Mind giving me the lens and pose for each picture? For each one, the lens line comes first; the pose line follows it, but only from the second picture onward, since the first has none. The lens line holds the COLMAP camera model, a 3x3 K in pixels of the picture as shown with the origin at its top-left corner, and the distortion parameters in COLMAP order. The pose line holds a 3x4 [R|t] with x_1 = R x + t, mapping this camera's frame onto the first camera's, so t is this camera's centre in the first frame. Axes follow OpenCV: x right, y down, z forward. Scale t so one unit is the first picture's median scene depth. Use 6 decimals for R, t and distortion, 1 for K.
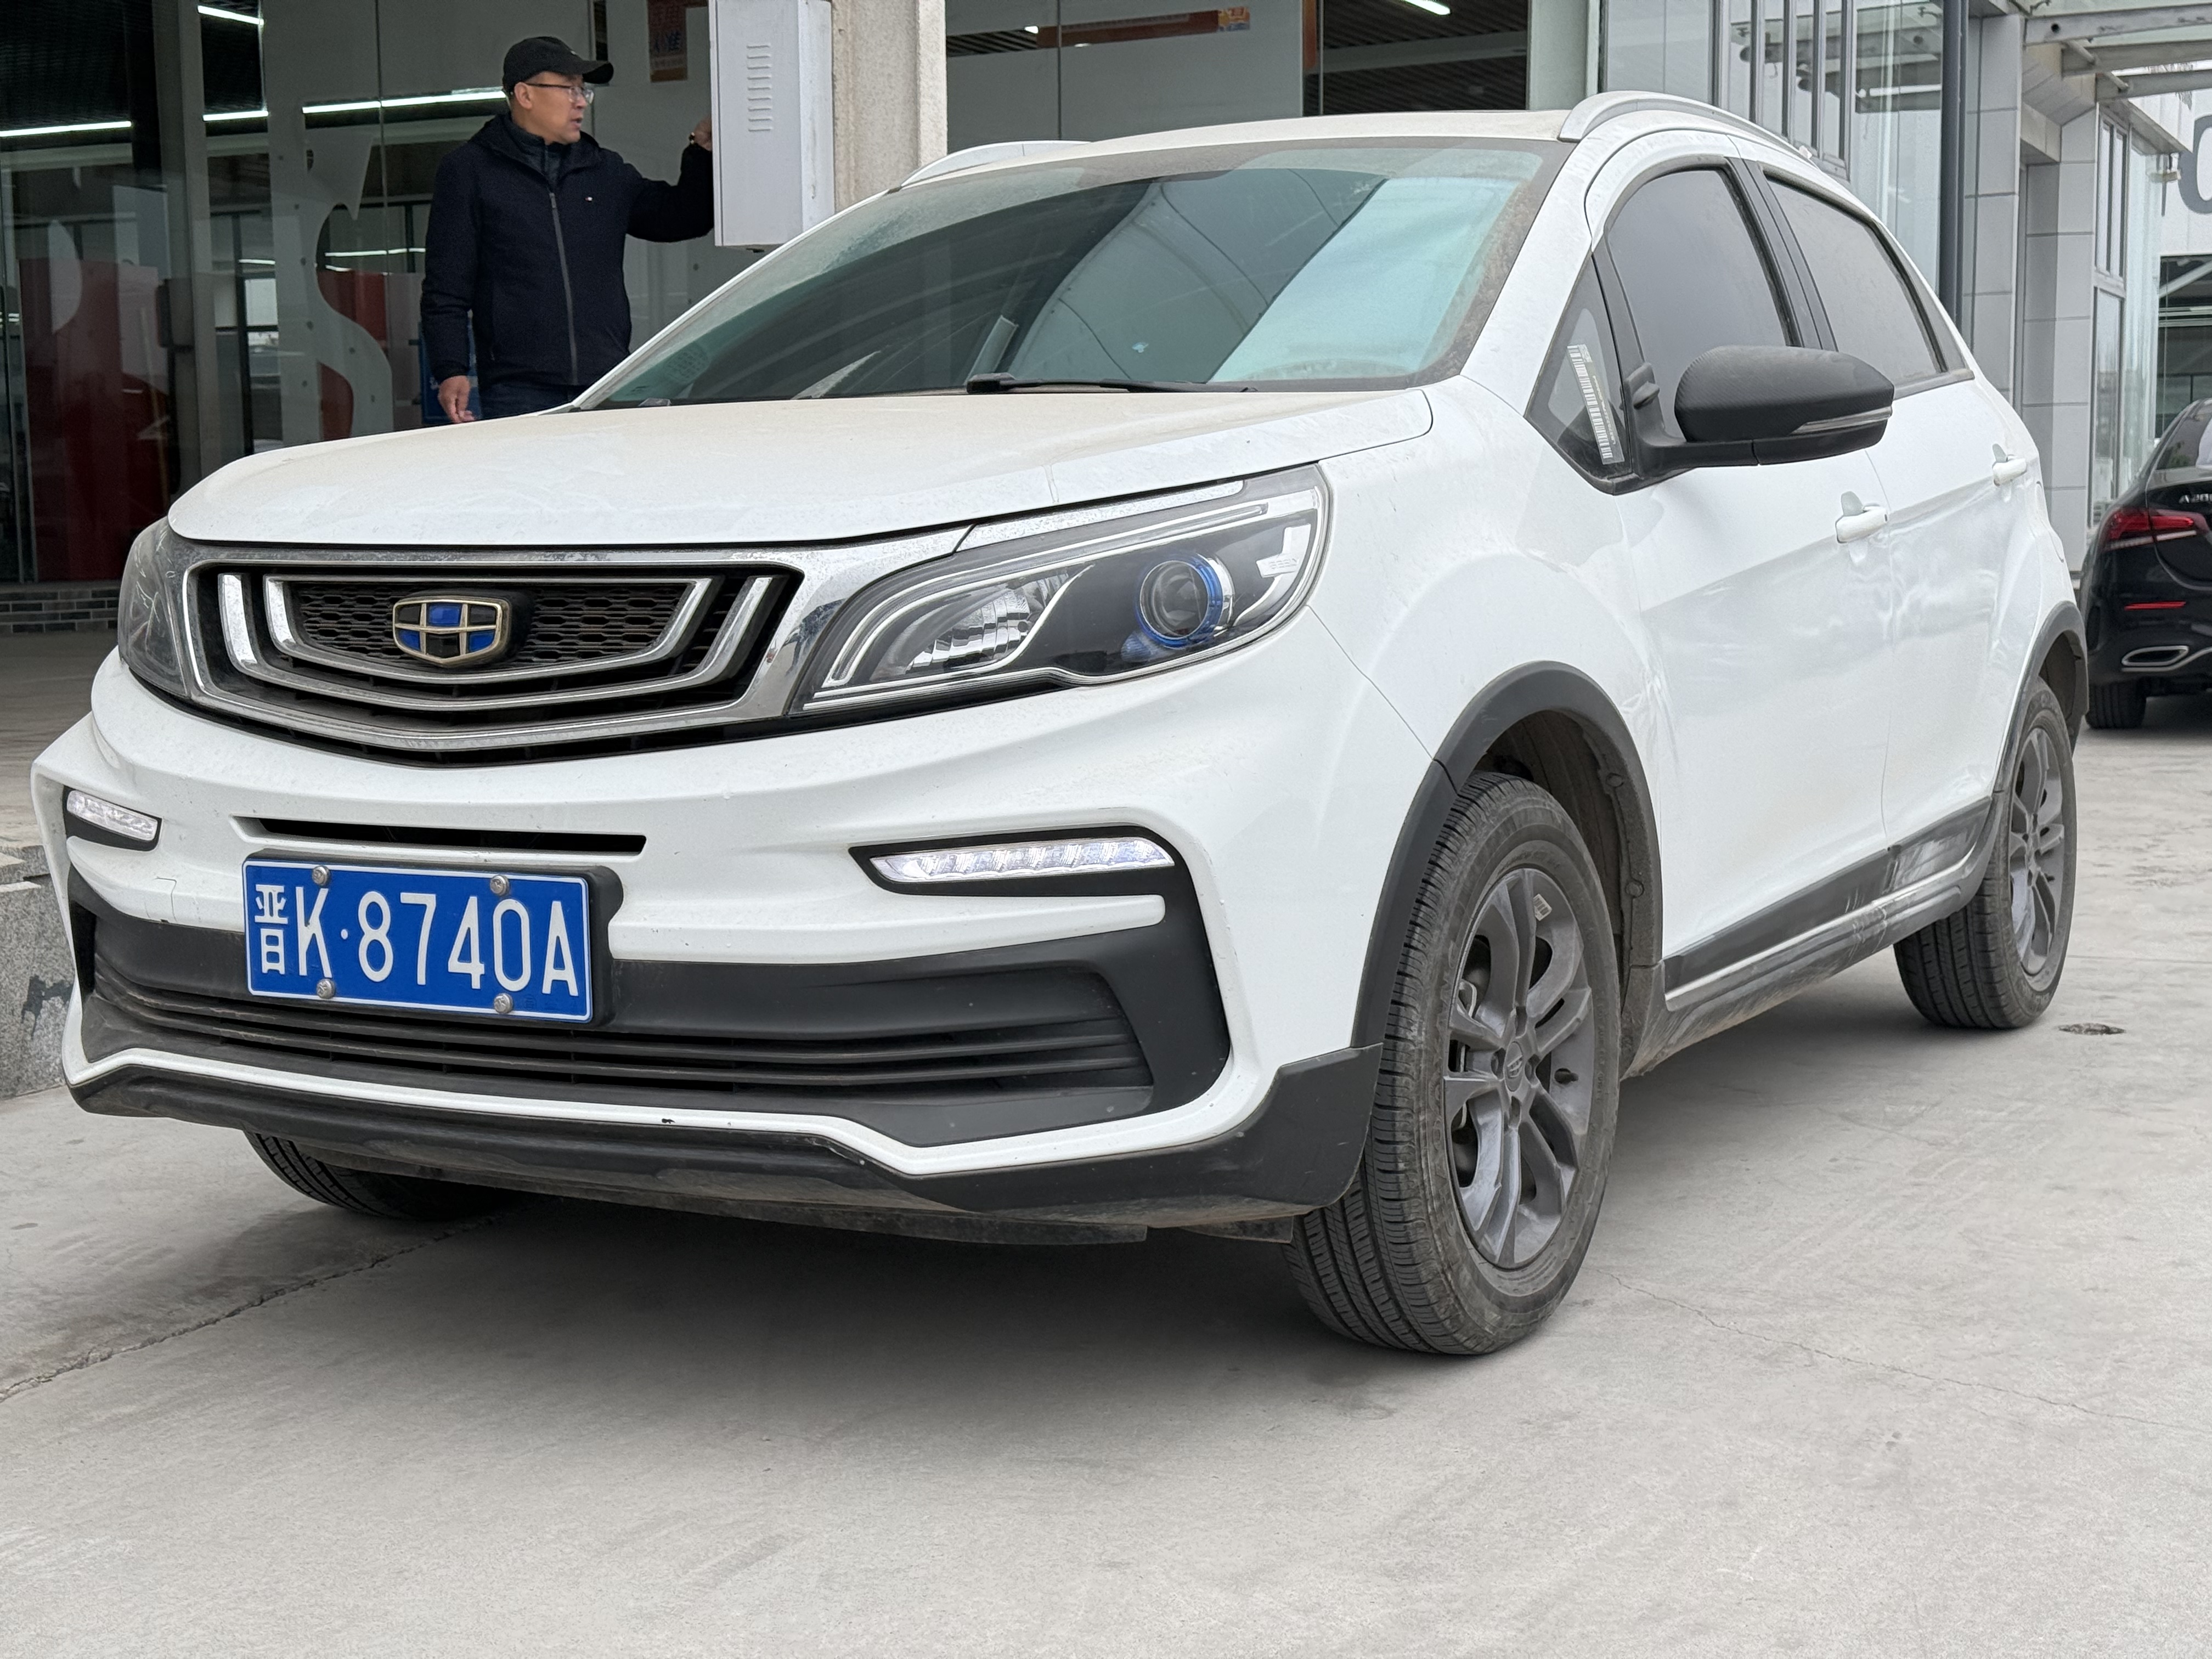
lens RADIAL K [[3069.4, 0, 1106.0], [0, 3069.4, 829.5], [0, 0, 1]] dist [0.174081, -0.255485]
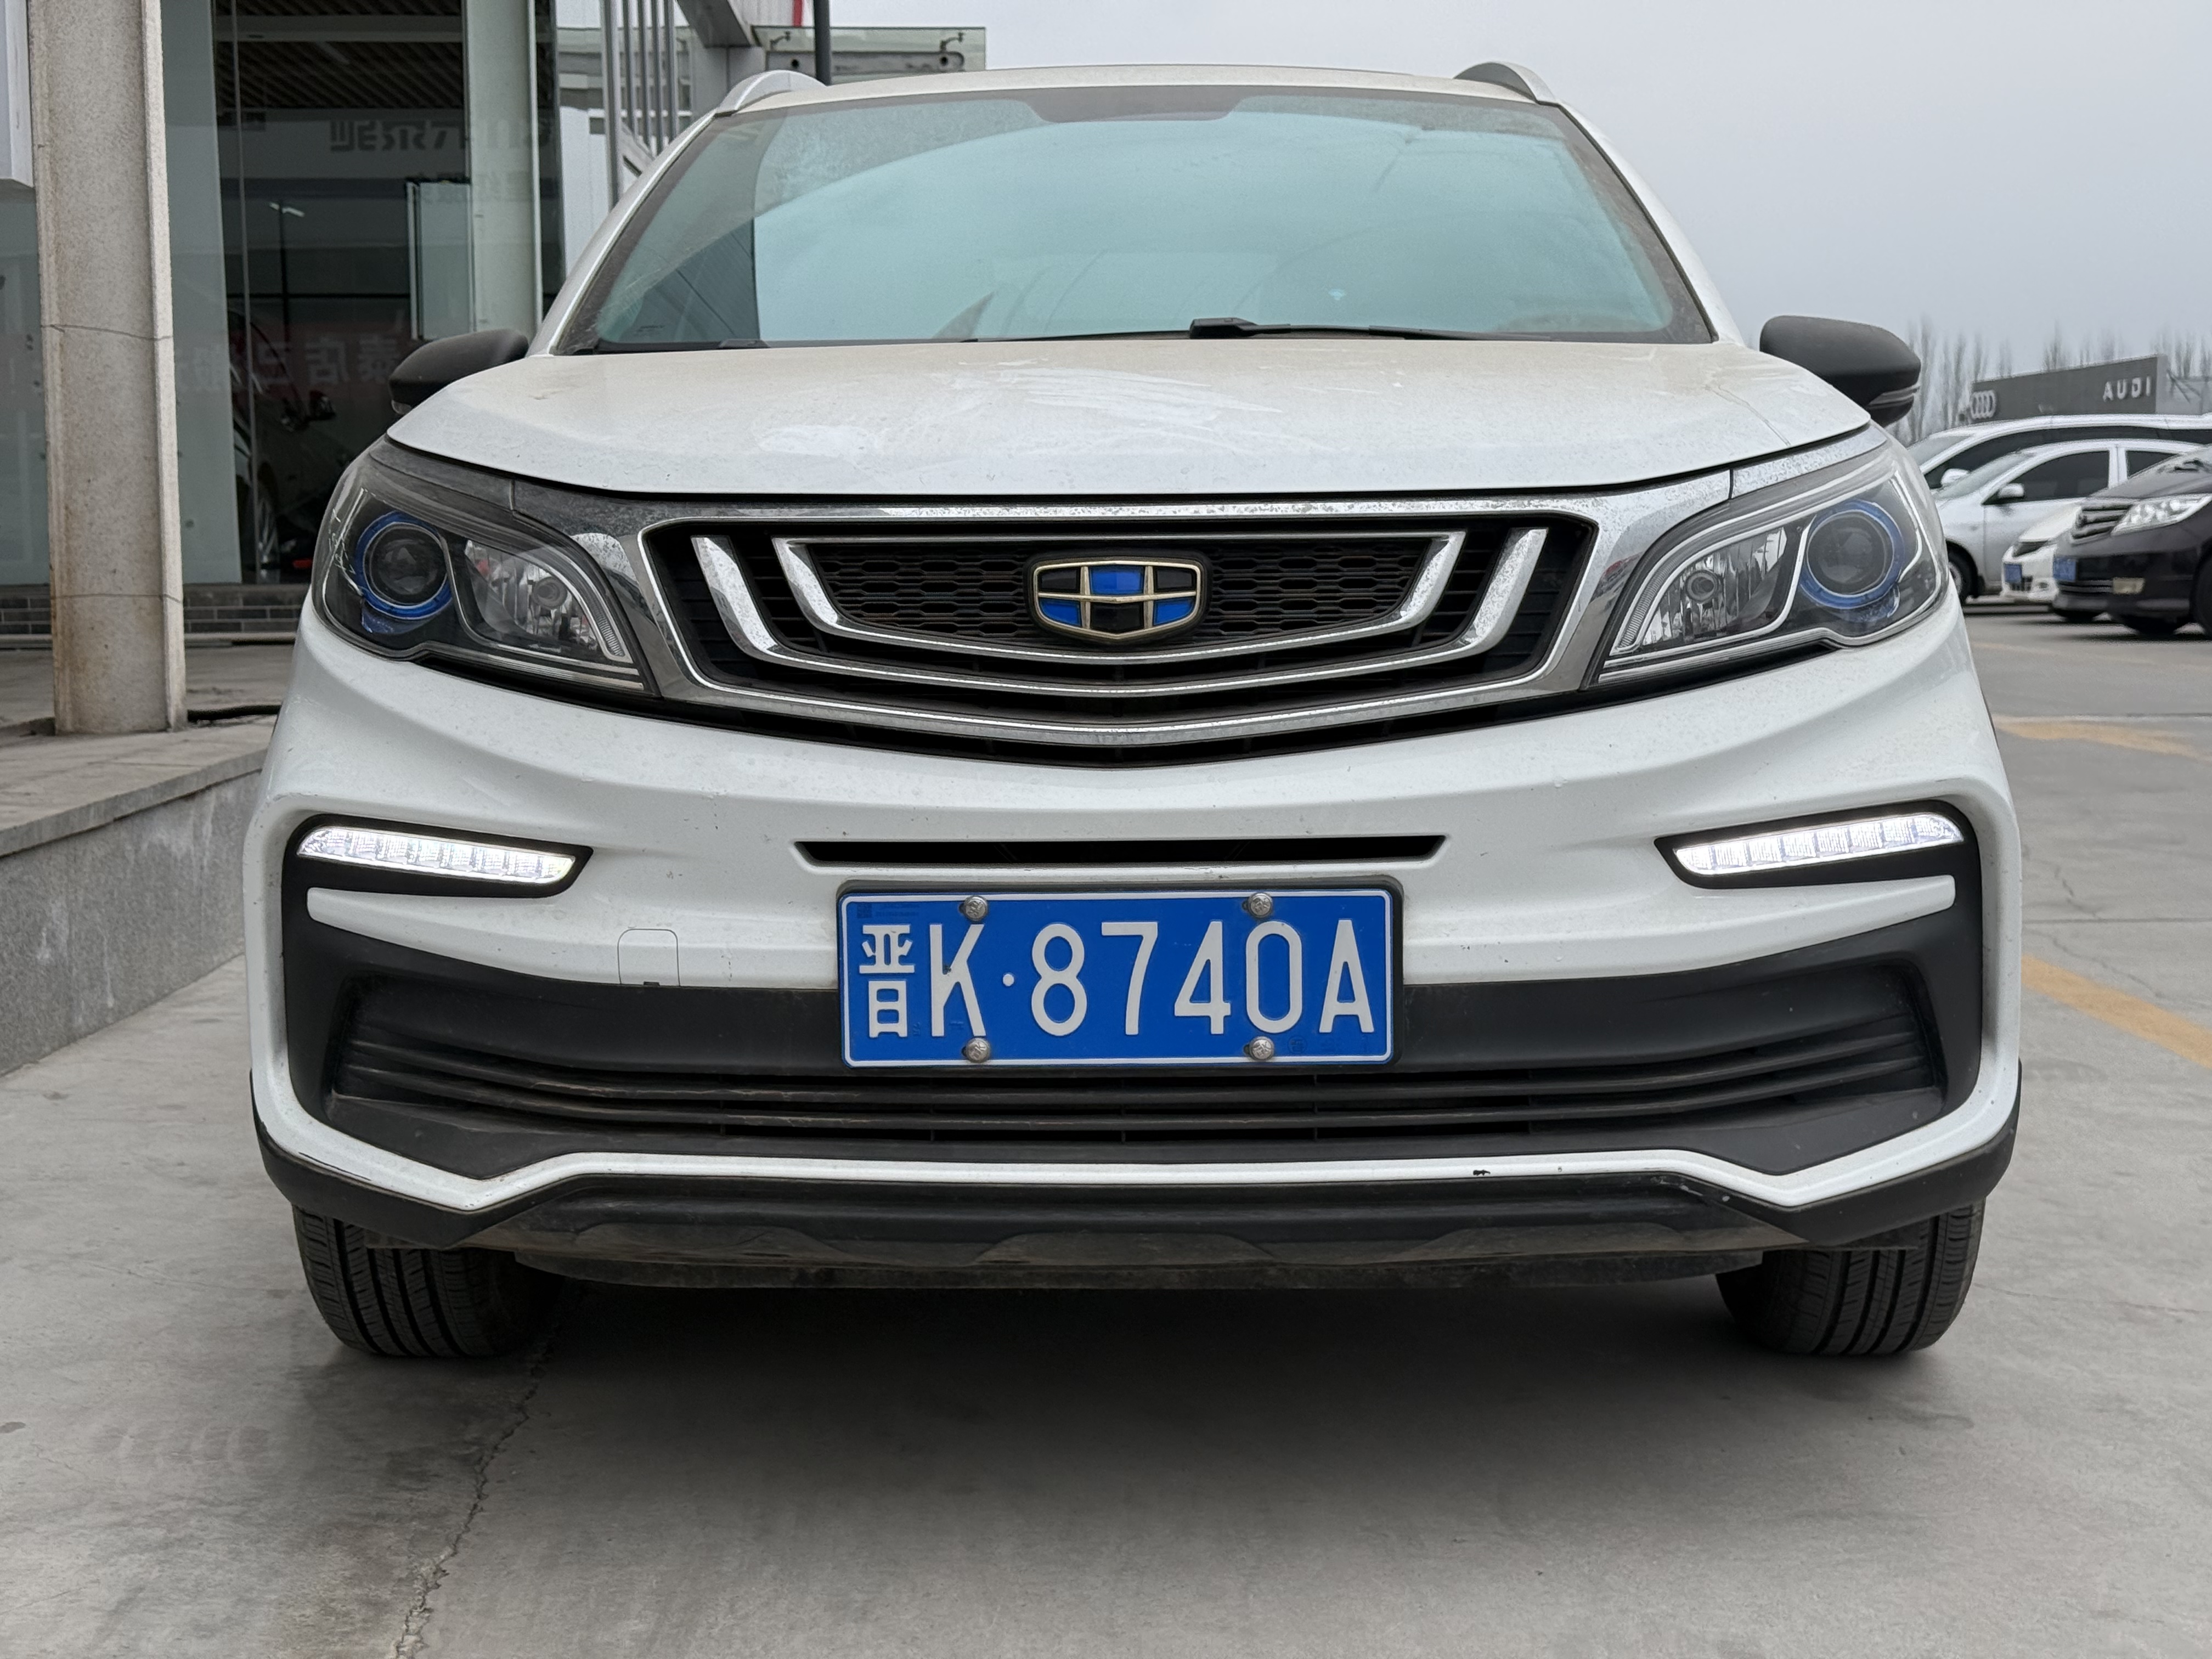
lens RADIAL K [[3068.0, 0, 1110.3], [0, 3068.0, 812.5], [0, 0, 1]] dist [0.190733, -0.373760]
pose [[0.885338, -0.040975, 0.463138, -0.554726], [0.047023, 0.998893, -0.001515, -0.006634], [-0.462563, 0.023119, 0.886285, 0.266495]]
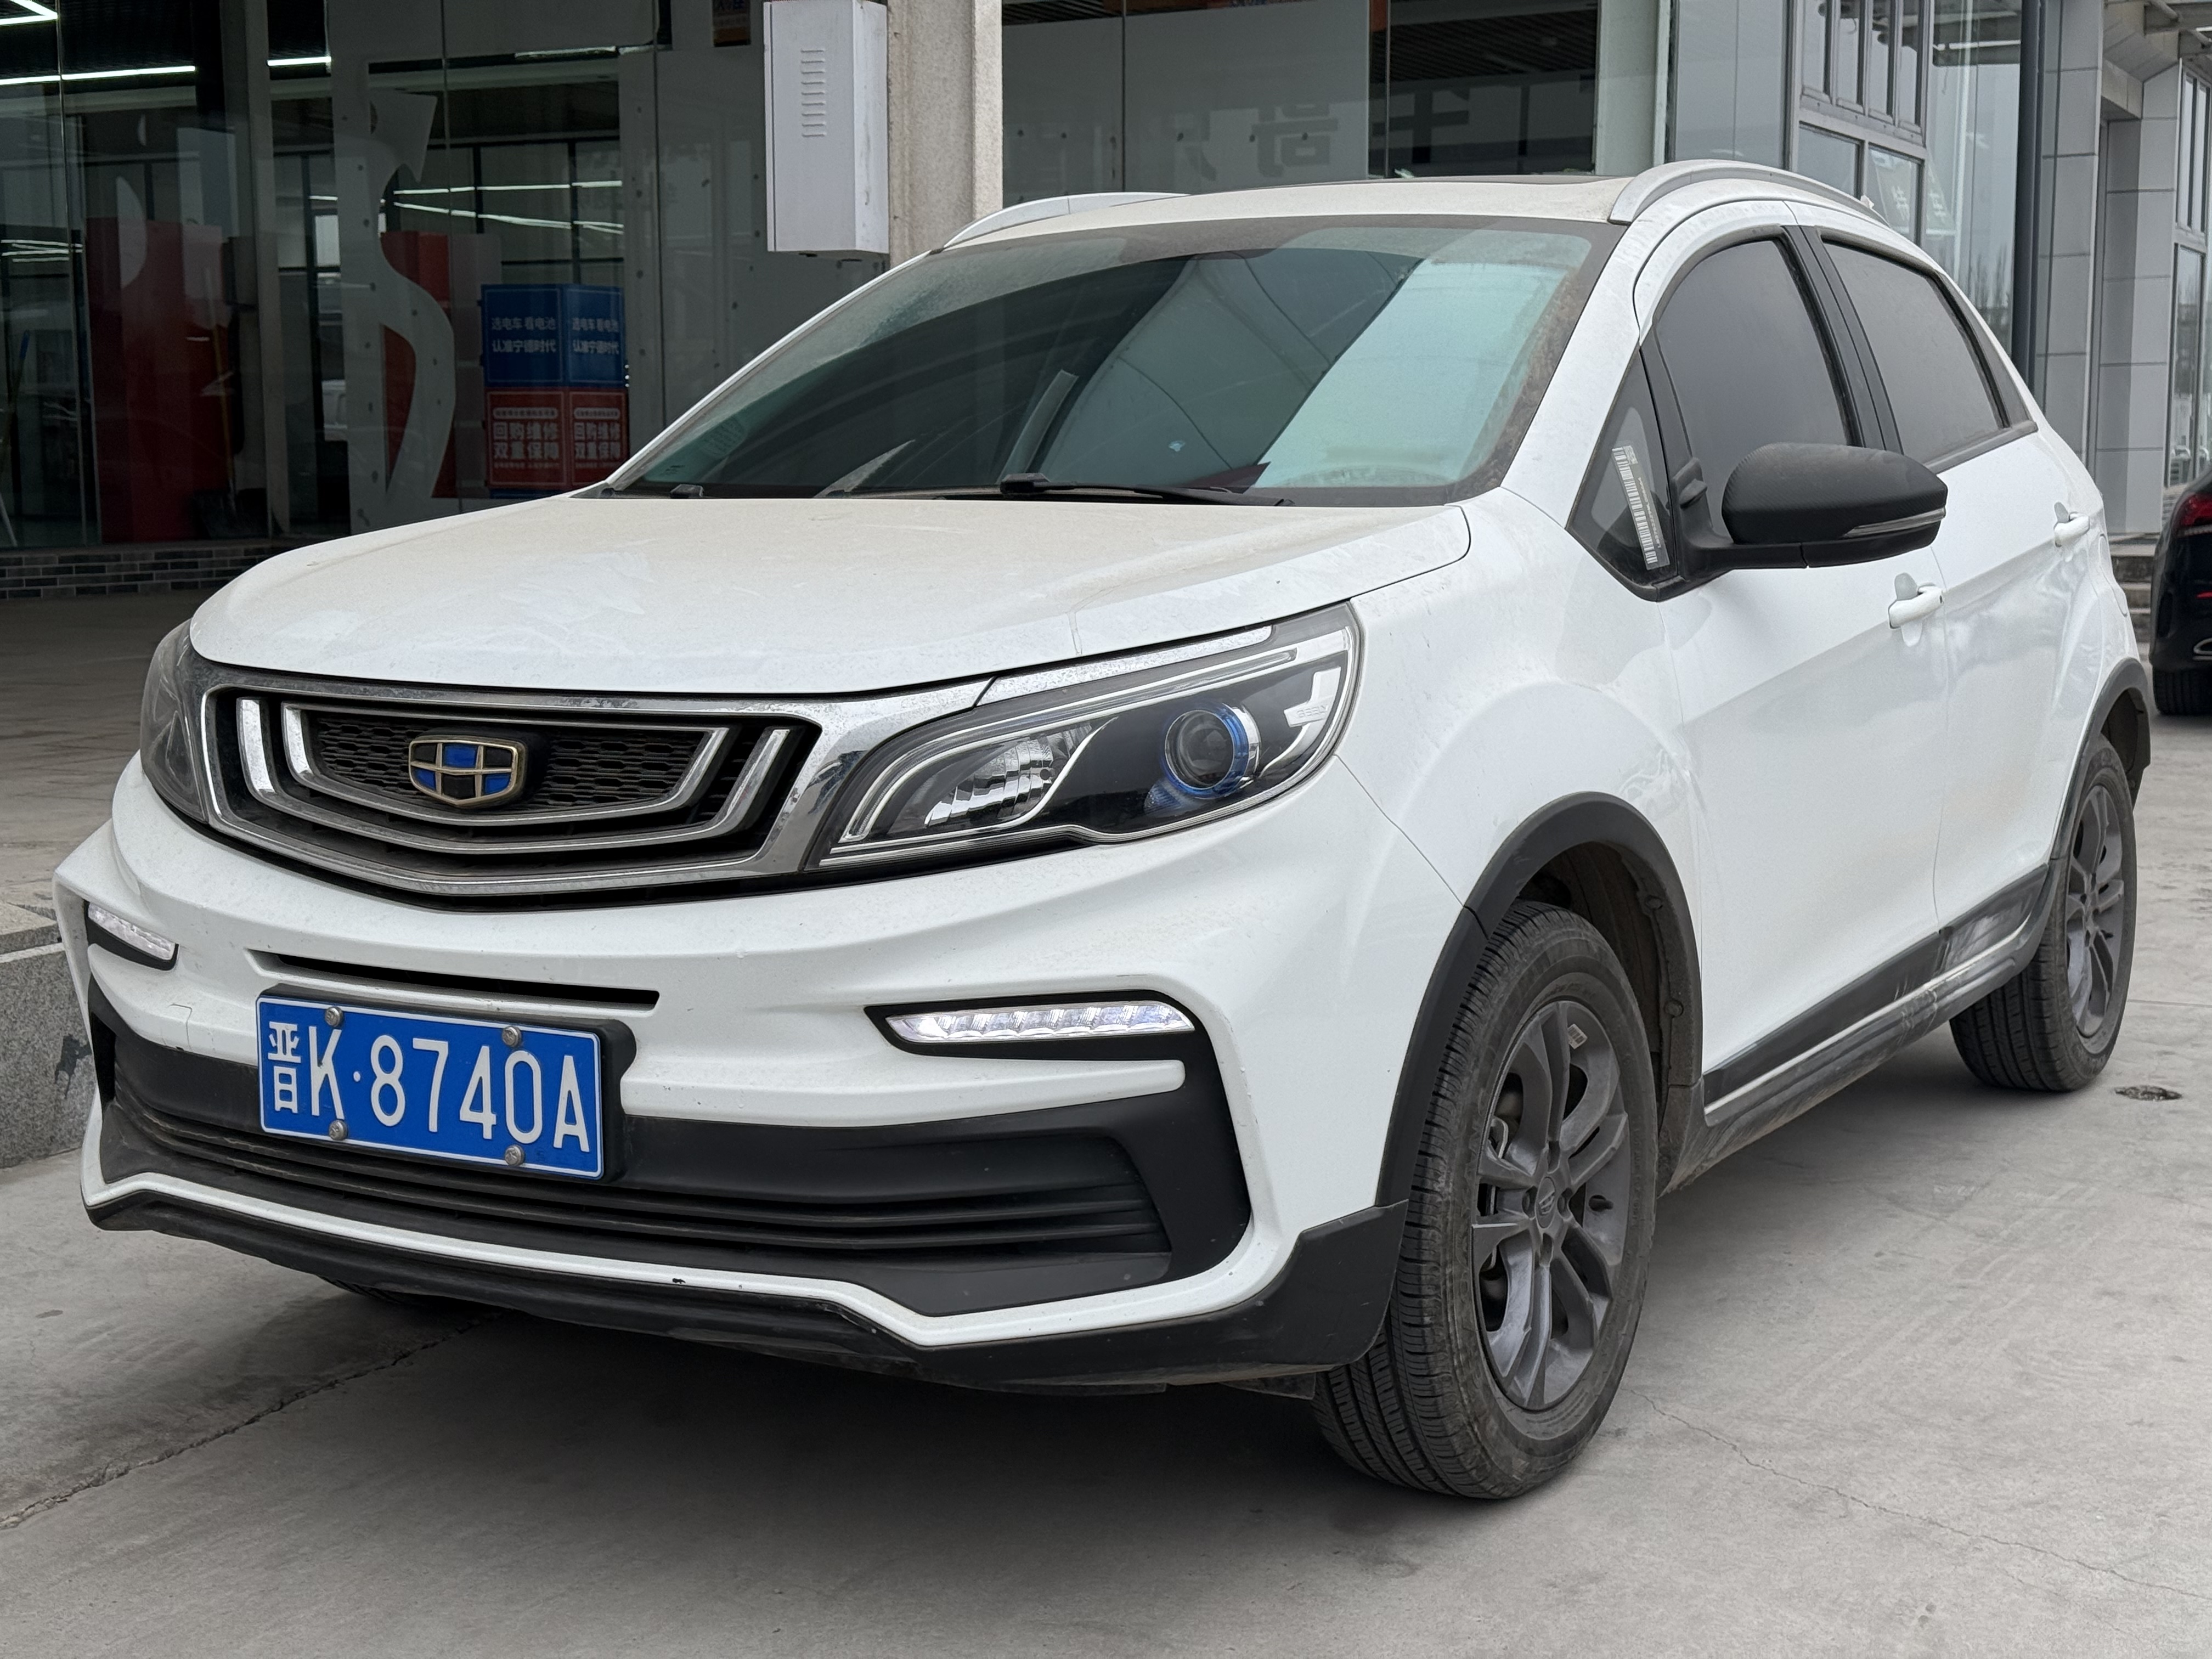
lens RADIAL K [[3068.0, 0, 1110.3], [0, 3068.0, 812.5], [0, 0, 1]] dist [0.190733, -0.373760]
pose [[0.999749, 0.010408, -0.019848, 0.012378], [-0.010039, 0.999777, 0.018600, -0.067082], [0.020037, -0.018396, 0.999630, 0.016952]]
